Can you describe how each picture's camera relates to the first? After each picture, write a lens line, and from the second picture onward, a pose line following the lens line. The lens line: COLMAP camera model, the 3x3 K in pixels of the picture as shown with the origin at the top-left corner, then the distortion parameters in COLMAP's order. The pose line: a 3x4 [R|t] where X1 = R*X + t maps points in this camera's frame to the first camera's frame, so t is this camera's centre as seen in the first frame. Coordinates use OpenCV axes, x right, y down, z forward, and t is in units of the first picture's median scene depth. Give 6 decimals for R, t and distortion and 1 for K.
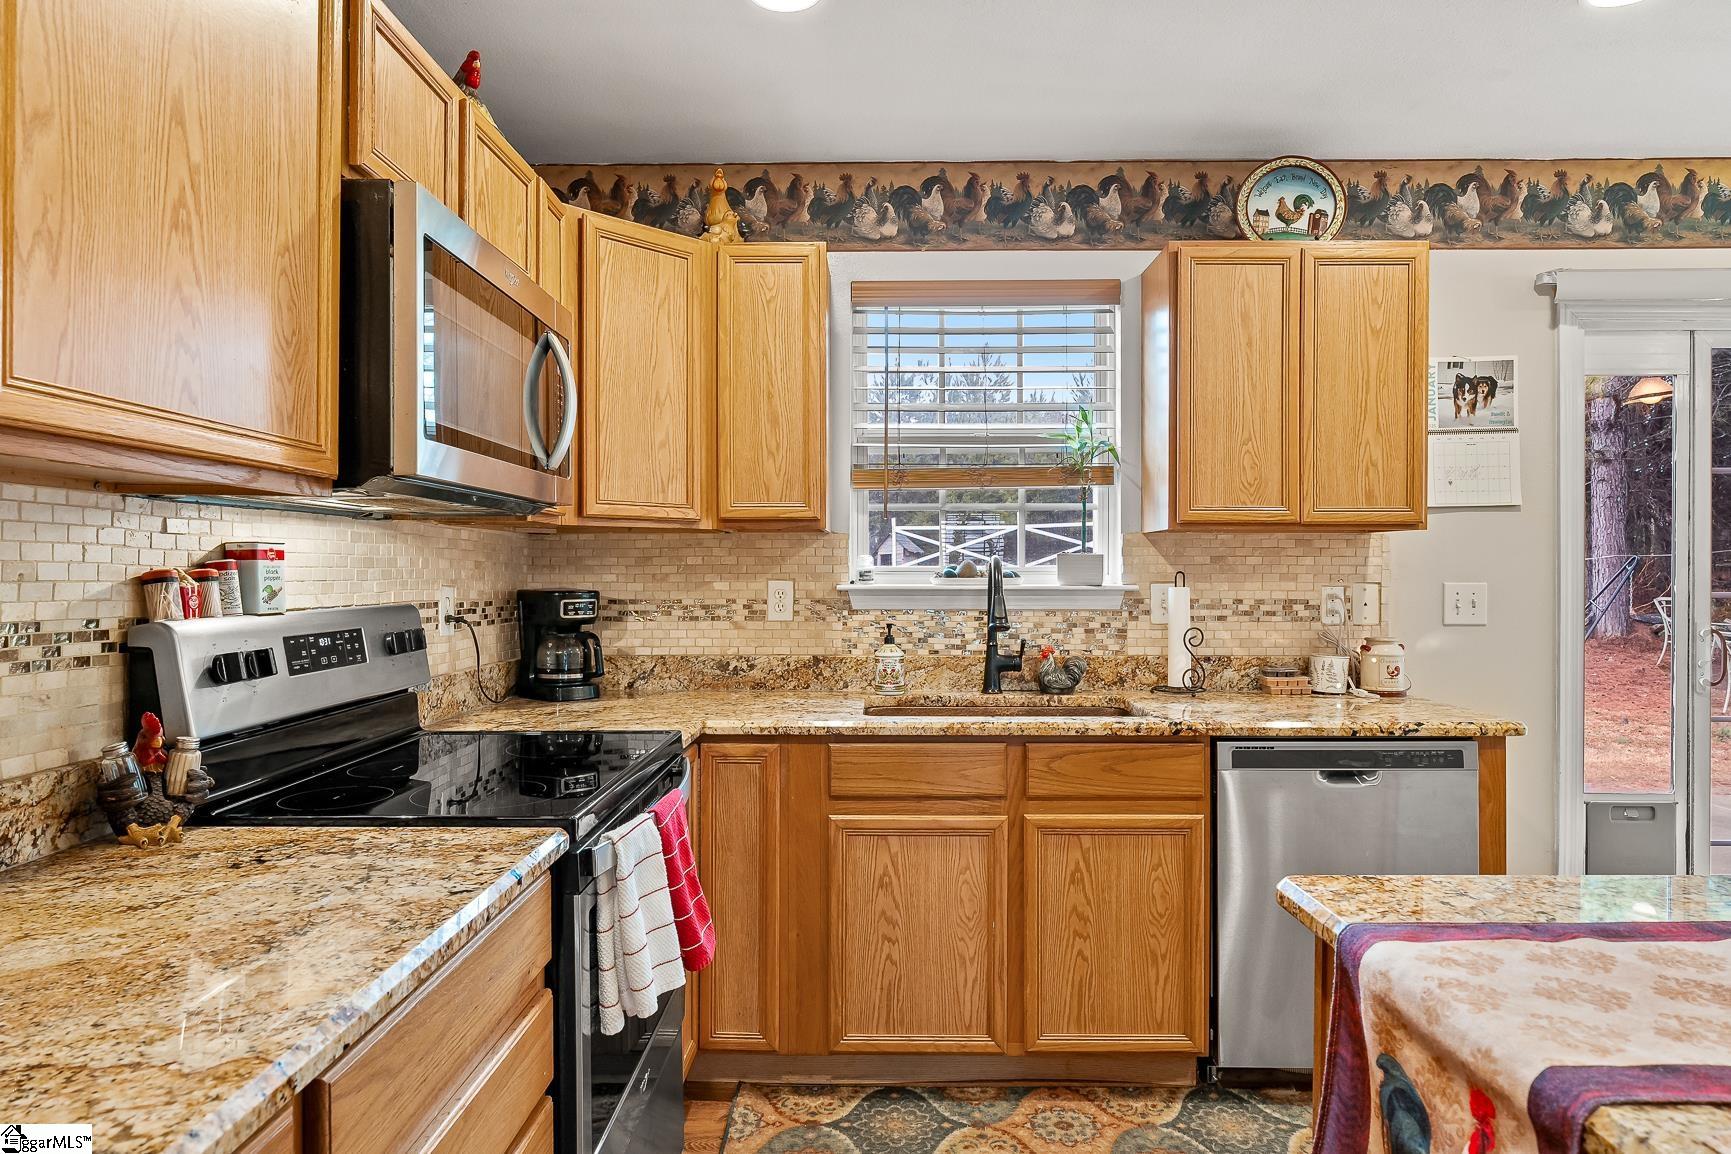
lens RADIAL K [[1032.3, 0, 870.9], [0, 1032.3, 578.4], [0, 0, 1]] dist [0.003174, -0.001717]
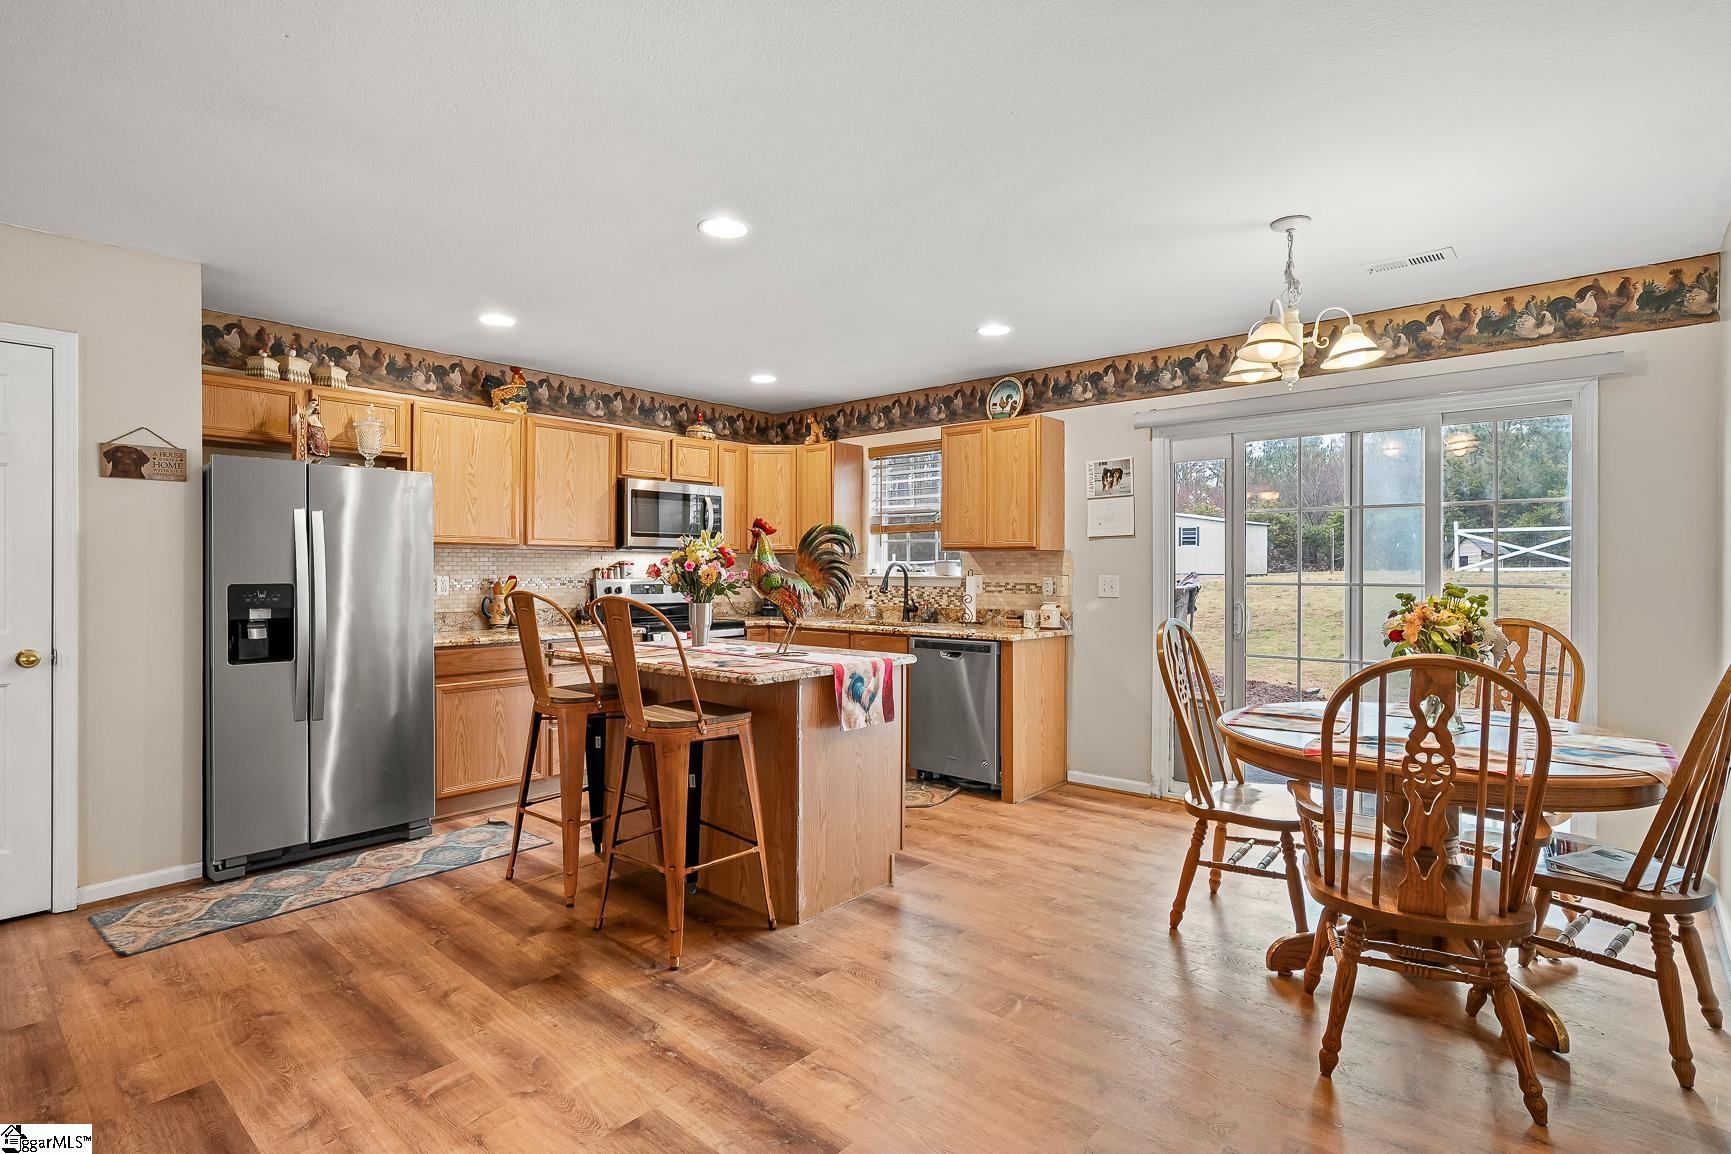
lens RADIAL K [[886.2, 0, 856.5], [0, 886.2, 571.6], [0, 0, 1]] dist [0.000000, 0.000017]
pose [[0.749764, 0.003591, -0.661696, 1.466467], [-0.008987, 0.999948, -0.004758, 0.009895], [0.661645, 0.009514, 0.749757, -0.616898]]
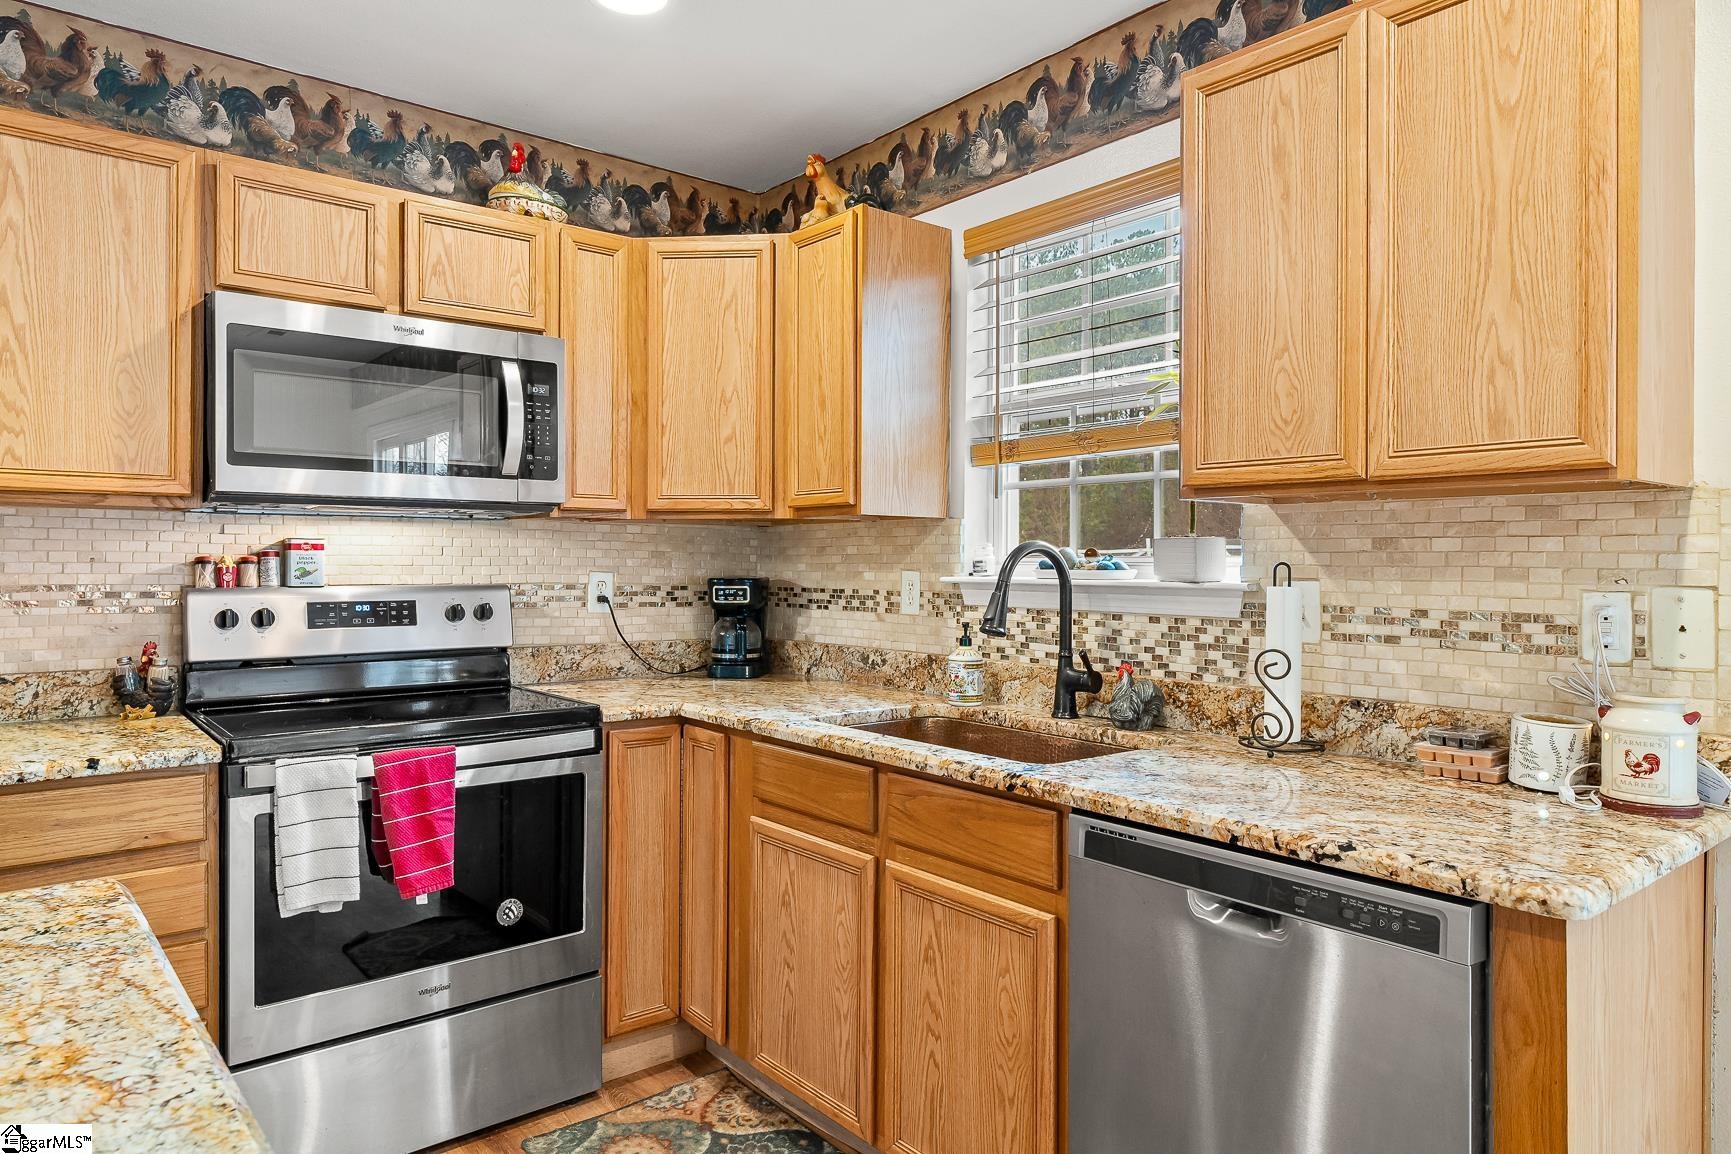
lens RADIAL K [[1073.4, 0, 864.3], [0, 1073.4, 561.7], [0, 0, 1]] dist [-0.000082, 0.002973]
pose [[0.637907, 0.002780, -0.770108, 0.699303], [-0.010407, 0.999933, -0.005012, -0.001208], [0.770043, 0.011212, 0.637894, 0.394980]]
